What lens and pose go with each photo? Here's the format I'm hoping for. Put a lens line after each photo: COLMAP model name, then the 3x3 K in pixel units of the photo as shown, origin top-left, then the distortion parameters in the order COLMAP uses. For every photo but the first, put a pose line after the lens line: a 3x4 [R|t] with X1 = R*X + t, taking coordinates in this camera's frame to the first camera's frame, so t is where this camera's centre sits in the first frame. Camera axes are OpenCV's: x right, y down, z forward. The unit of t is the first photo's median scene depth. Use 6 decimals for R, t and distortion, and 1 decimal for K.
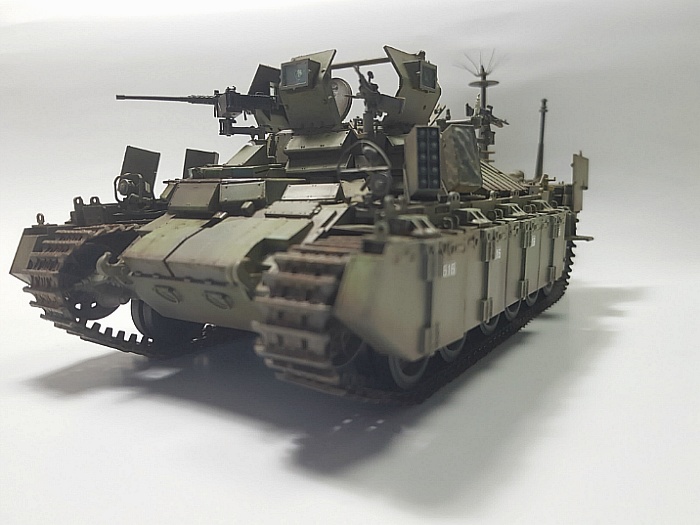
lens RADIAL K [[553.5, 0, 371.4], [0, 553.5, 264.8], [0, 0, 1]] dist [0.120708, -0.296739]
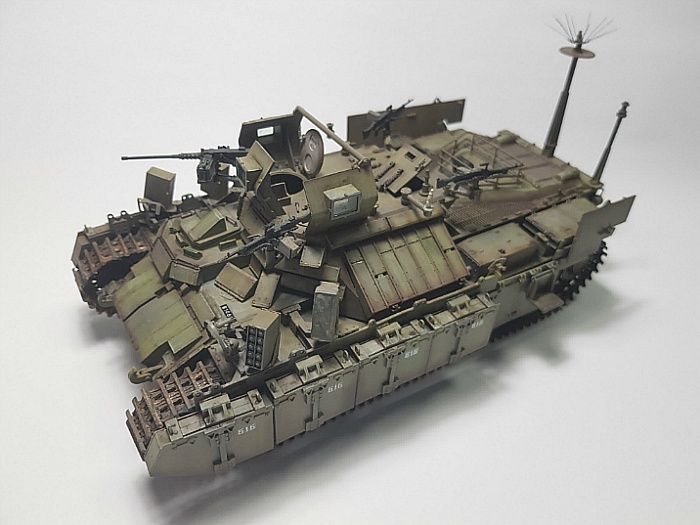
lens RADIAL K [[553.5, 0, 371.4], [0, 553.5, 264.8], [0, 0, 1]] dist [0.120708, -0.296739]
pose [[0.895071, 0.331725, -0.298005, 0.499705], [-0.139780, 0.843322, 0.518912, -0.796702], [0.423450, -0.422808, 0.801201, 0.093745]]
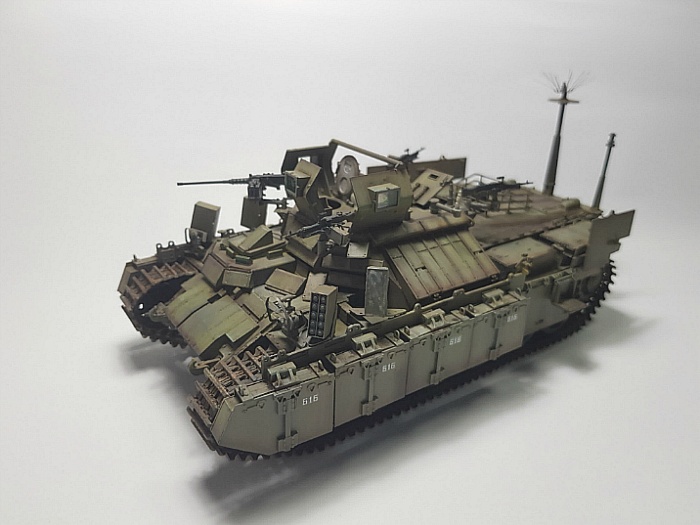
lens RADIAL K [[553.5, 0, 371.4], [0, 553.5, 264.8], [0, 0, 1]] dist [0.120708, -0.296739]
pose [[0.920276, 0.202929, -0.334533, 0.493722], [-0.102057, 0.949890, 0.295455, -0.544631], [0.377726, -0.237758, 0.894871, -0.137946]]
